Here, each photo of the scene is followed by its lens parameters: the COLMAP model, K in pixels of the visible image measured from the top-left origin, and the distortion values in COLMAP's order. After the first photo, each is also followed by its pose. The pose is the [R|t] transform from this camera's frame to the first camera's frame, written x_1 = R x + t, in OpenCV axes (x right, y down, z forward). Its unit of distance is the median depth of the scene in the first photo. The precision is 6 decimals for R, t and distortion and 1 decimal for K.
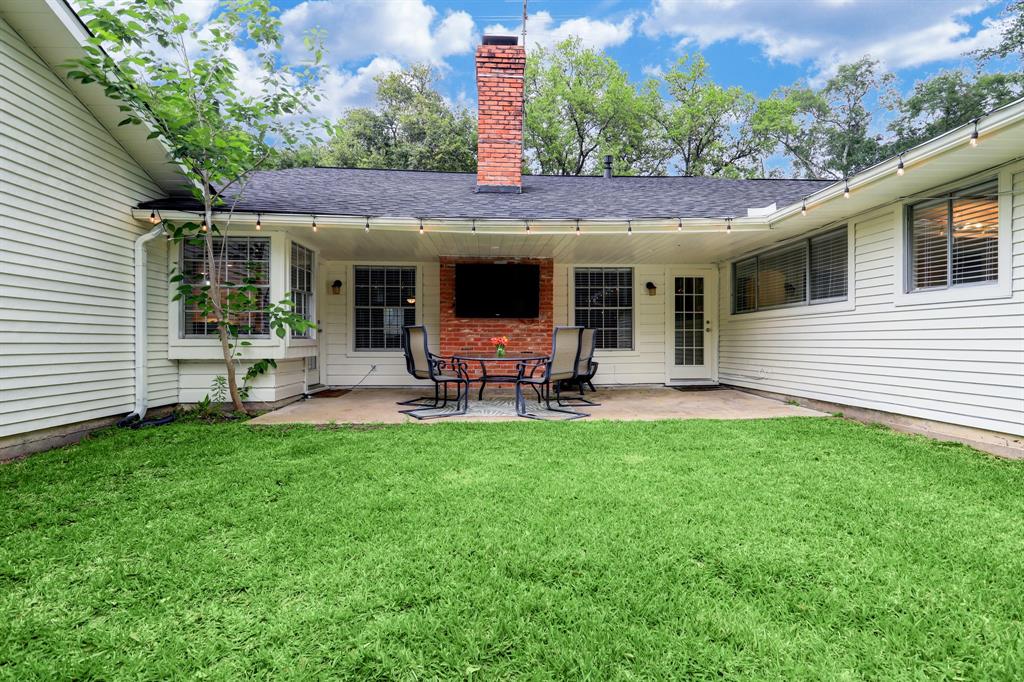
lens RADIAL K [[491.6, 0, 509.2], [0, 491.6, 344.8], [0, 0, 1]] dist [-0.005128, -0.000131]
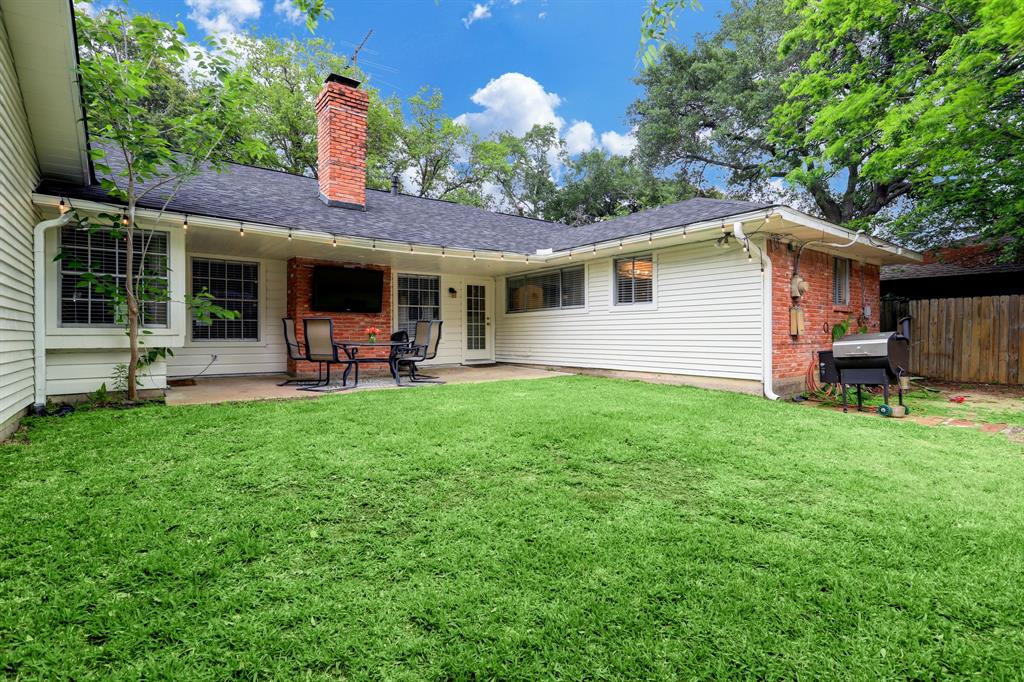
lens RADIAL K [[491.6, 0, 515.5], [0, 491.6, 338.4], [0, 0, 1]] dist [-0.005128, -0.000131]
pose [[0.830121, -0.006799, 0.557541, -0.352864], [0.007928, 0.999968, 0.000390, 0.011999], [-0.557526, 0.004097, 0.830149, -0.227914]]
